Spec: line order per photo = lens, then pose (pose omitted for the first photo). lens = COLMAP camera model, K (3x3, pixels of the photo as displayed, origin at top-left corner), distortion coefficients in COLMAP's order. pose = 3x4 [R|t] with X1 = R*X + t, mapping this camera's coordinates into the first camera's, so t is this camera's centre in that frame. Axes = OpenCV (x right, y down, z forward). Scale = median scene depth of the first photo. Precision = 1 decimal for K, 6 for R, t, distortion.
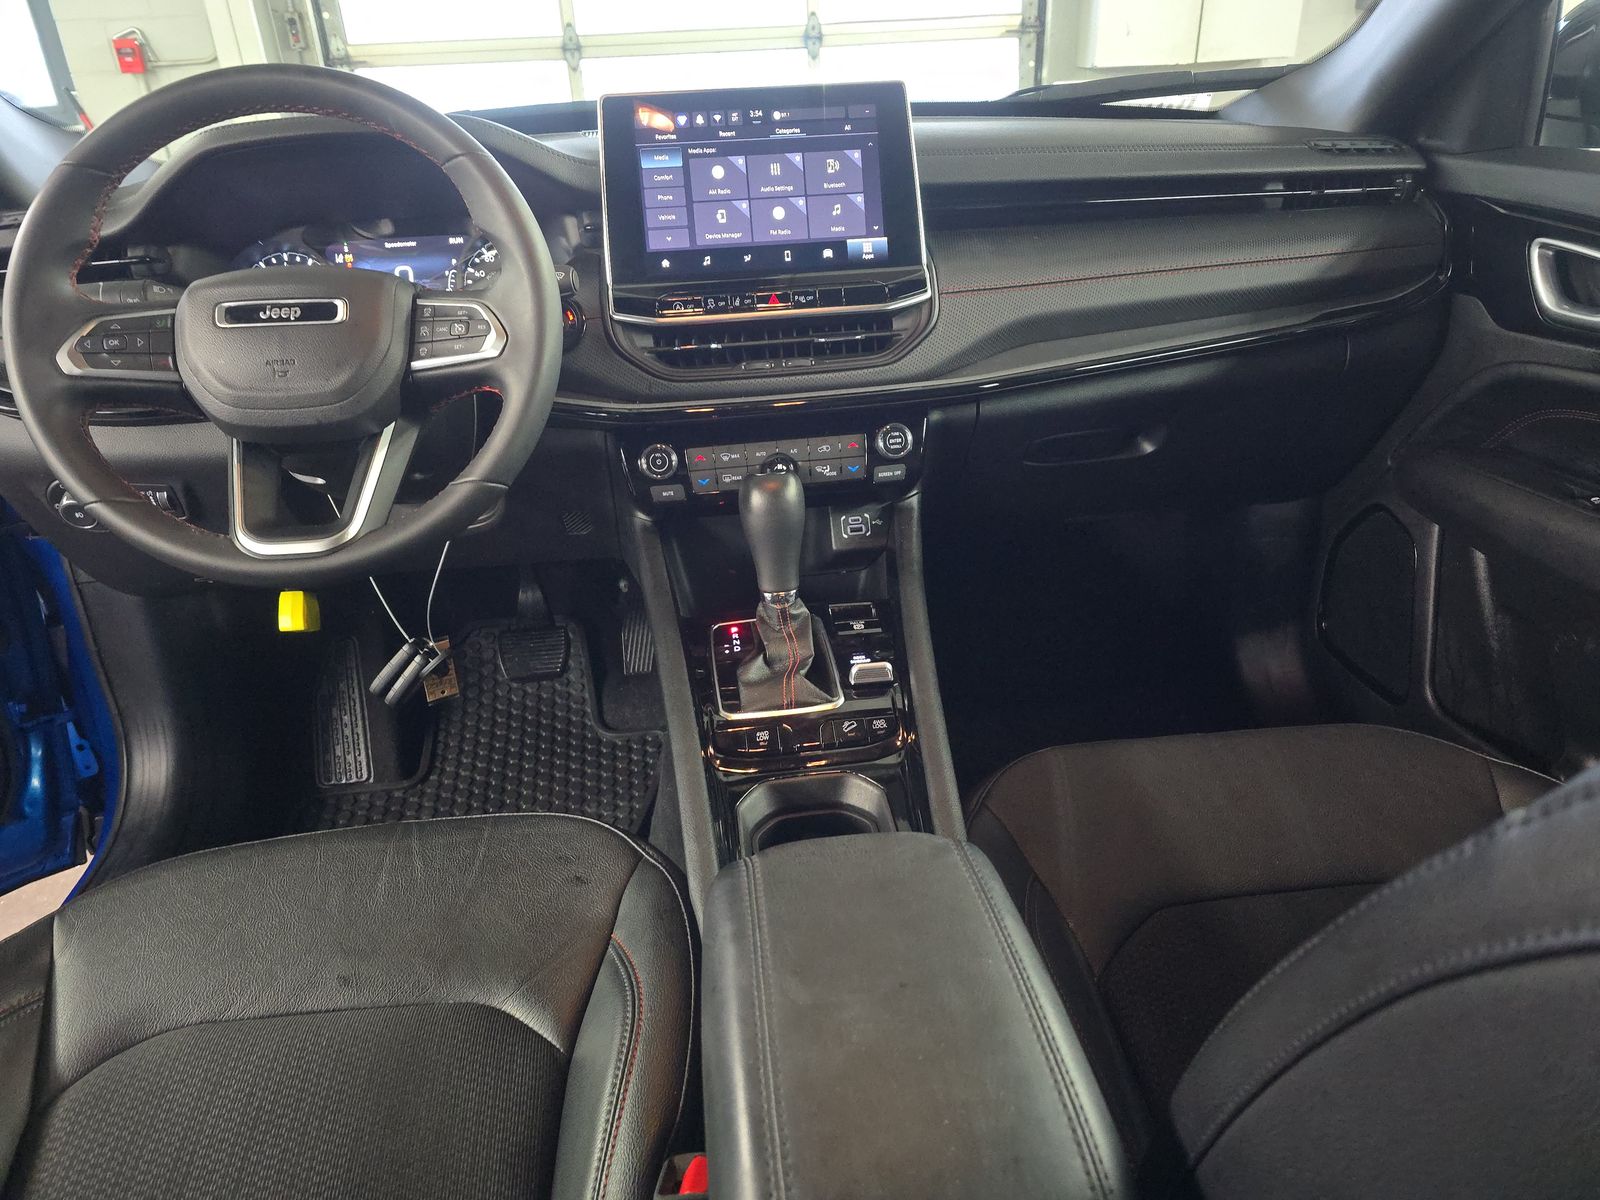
lens RADIAL K [[1068.8, 0, 800.0], [0, 1068.8, 600.0], [0, 0, 1]] dist [0.035976, -0.046606]
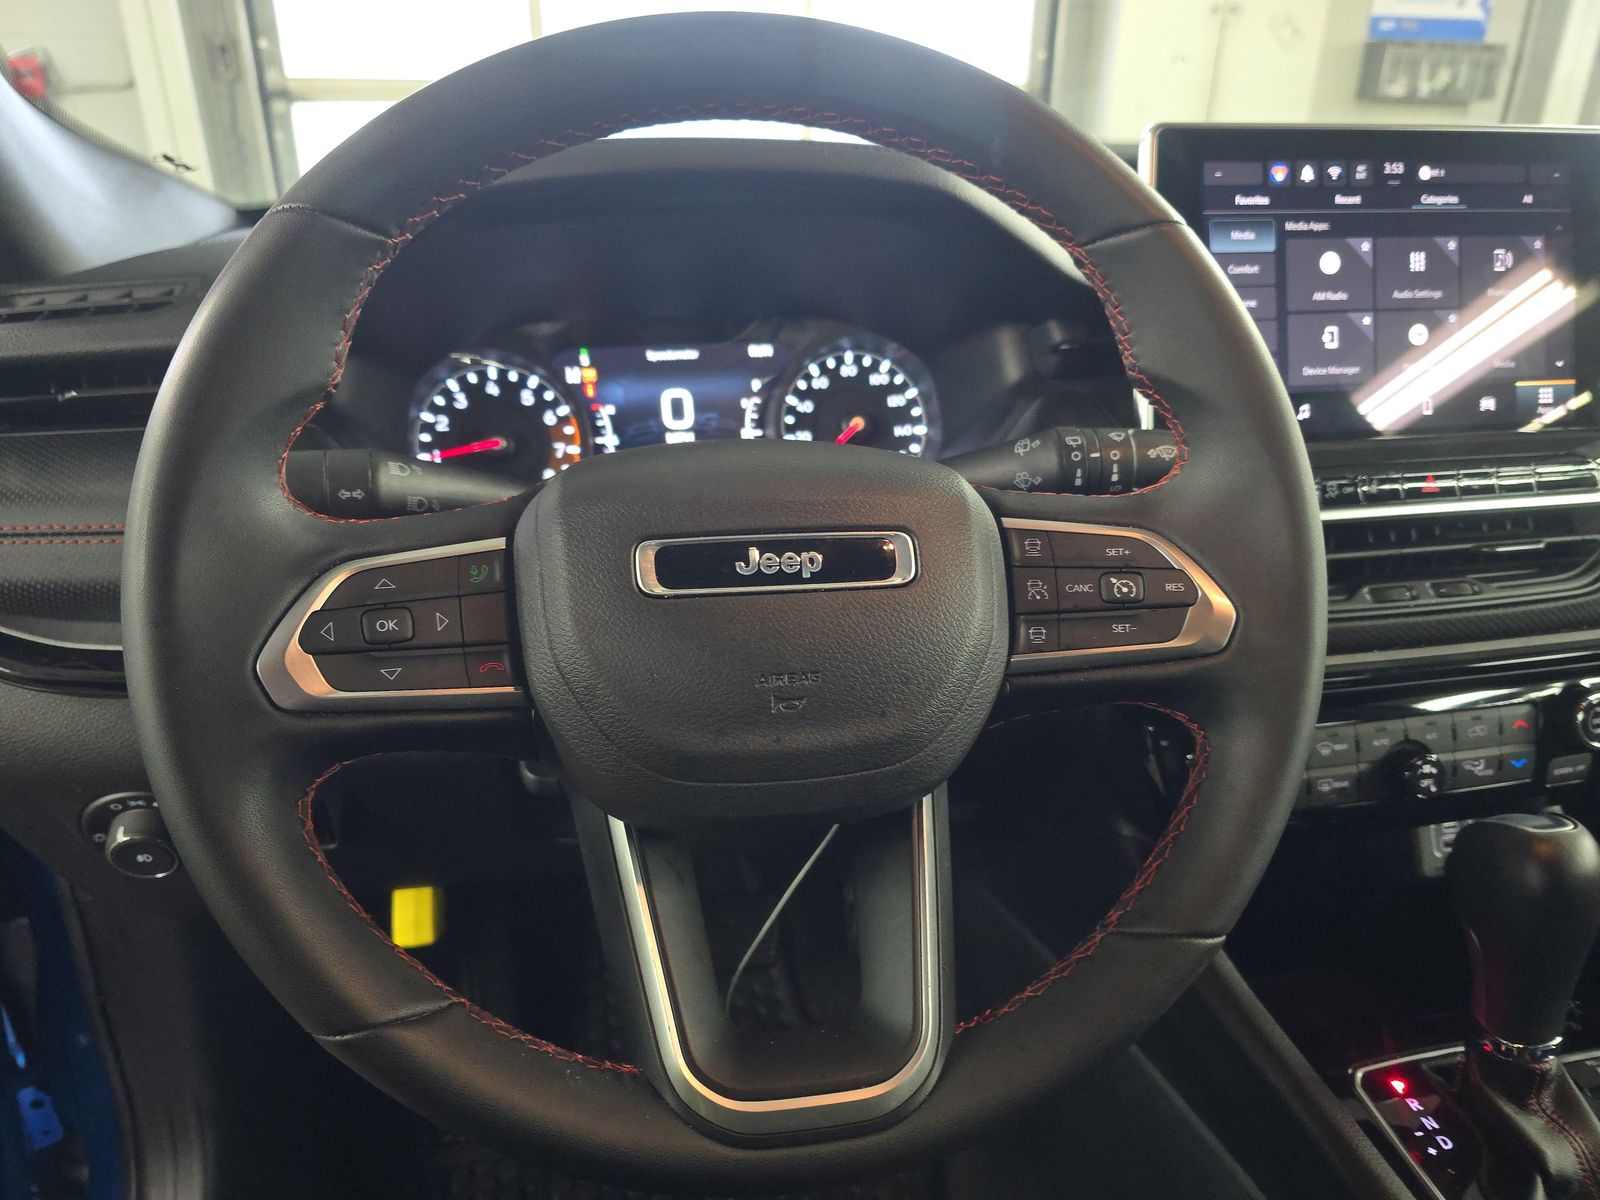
lens RADIAL K [[1104.4, 0, 792.0], [0, 1104.4, 607.0], [0, 0, 1]] dist [0.032374, -0.053433]
pose [[0.996487, 0.009987, 0.083147, -0.411219], [-0.005414, 0.998469, -0.055040, -0.178408], [-0.083569, 0.054396, 0.995016, 0.437878]]
